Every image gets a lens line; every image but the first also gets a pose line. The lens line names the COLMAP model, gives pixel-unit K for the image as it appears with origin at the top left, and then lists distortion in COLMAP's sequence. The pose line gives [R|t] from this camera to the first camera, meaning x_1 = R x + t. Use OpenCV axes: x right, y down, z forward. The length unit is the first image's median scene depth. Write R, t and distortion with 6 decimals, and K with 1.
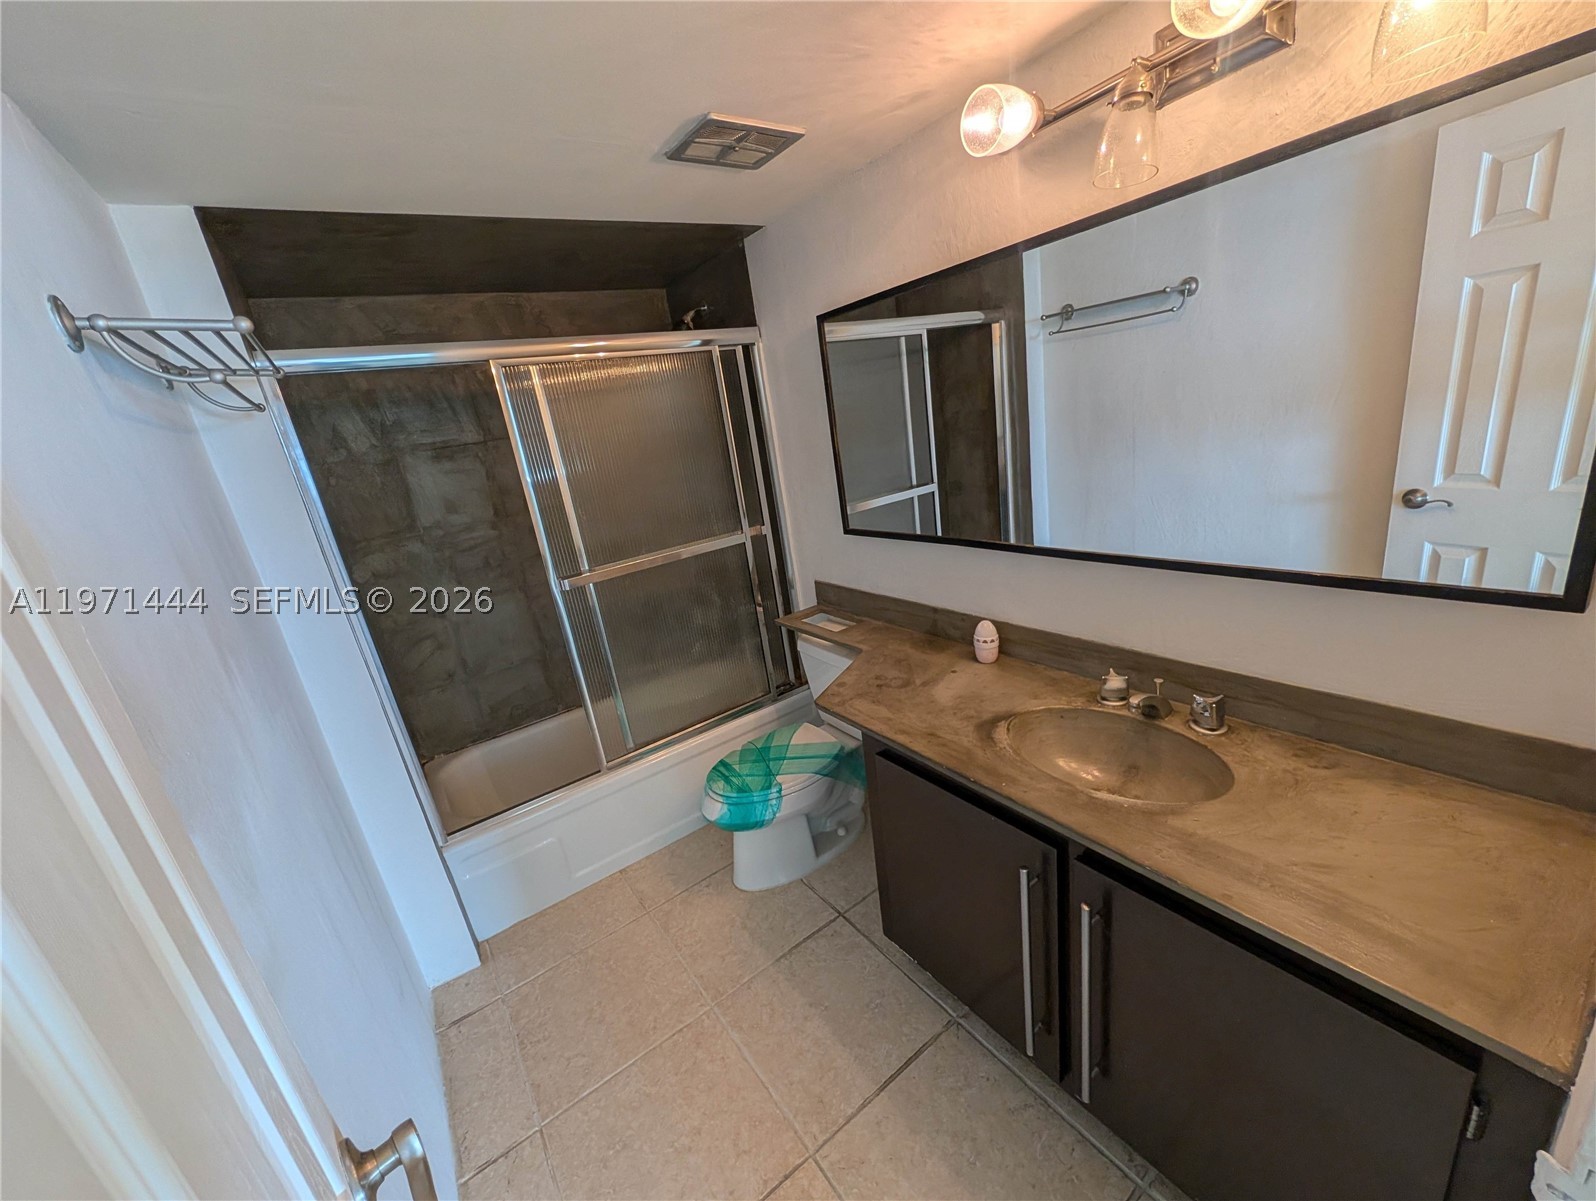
lens RADIAL K [[616.7, 0, 798.0], [0, 616.7, 600.5], [0, 0, 1]] dist [0.001595, 0.000366]
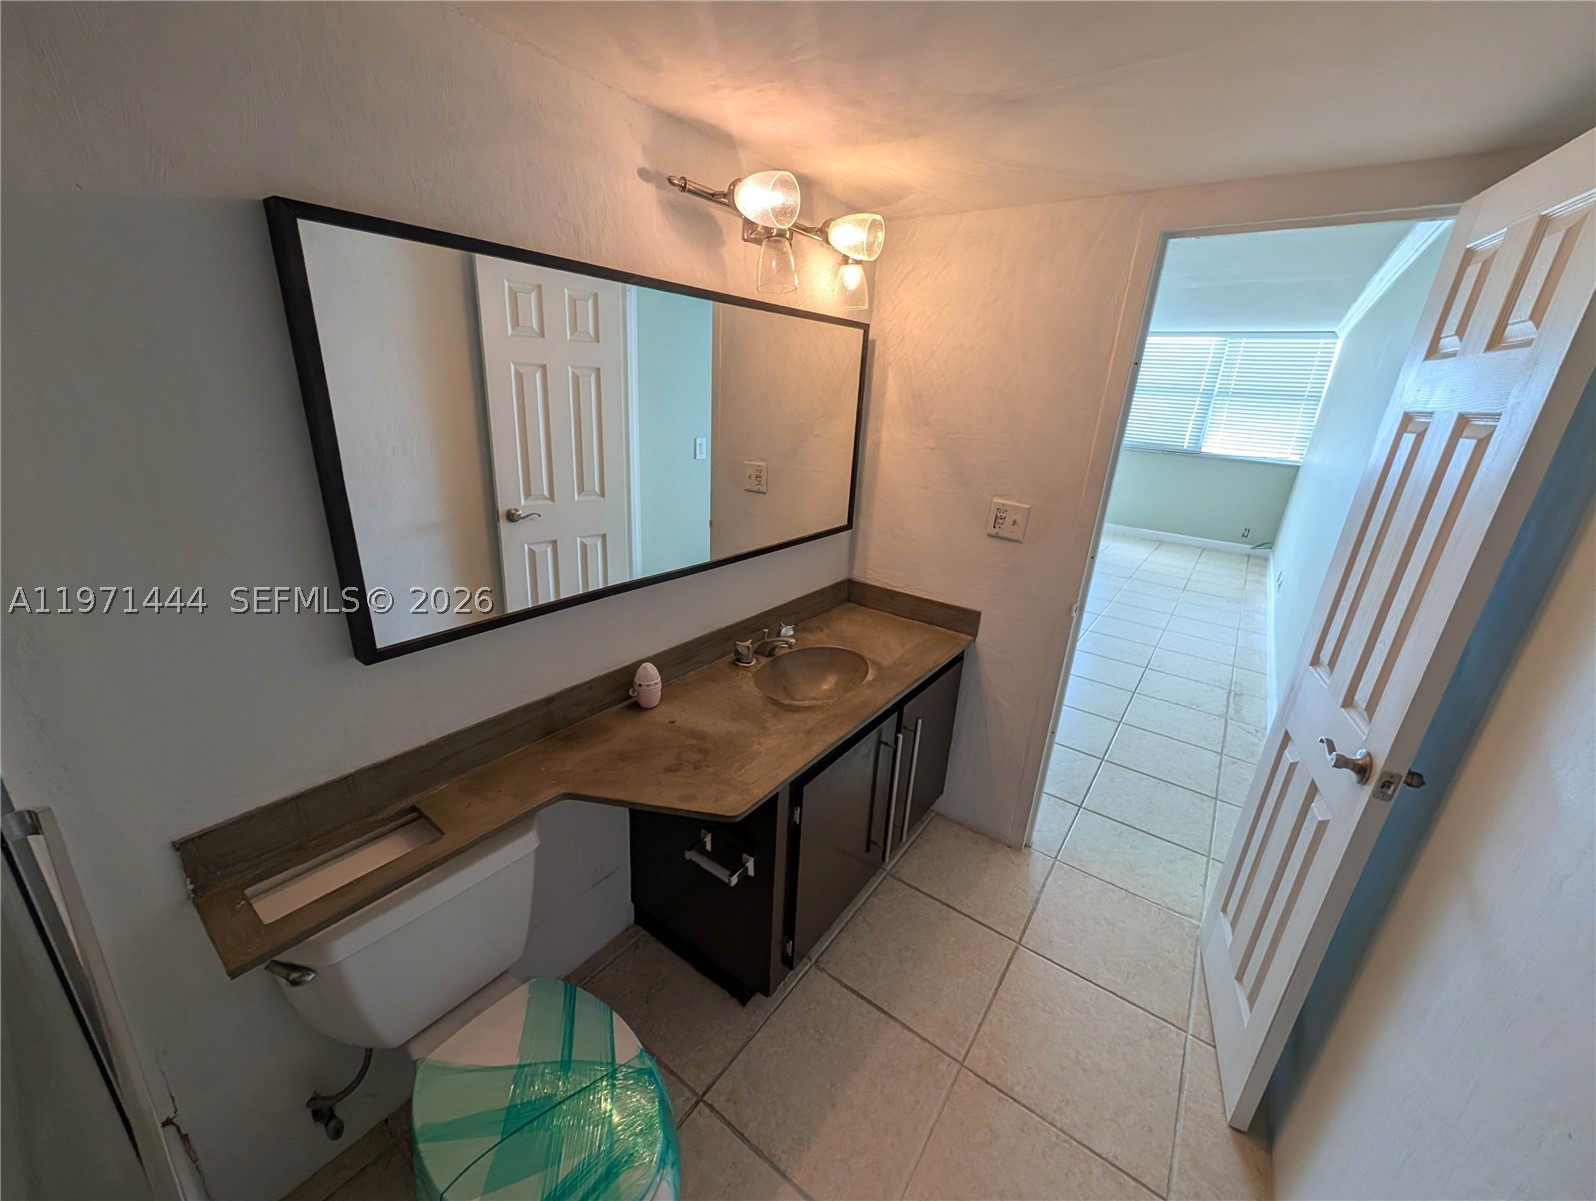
lens RADIAL K [[616.7, 0, 798.0], [0, 616.7, 600.5], [0, 0, 1]] dist [0.001595, 0.000366]
pose [[-0.323009, -0.193815, 0.926337, -0.715712], [0.259961, 0.922985, 0.283760, -0.302406], [-0.909992, 0.332469, -0.247748, 1.150830]]
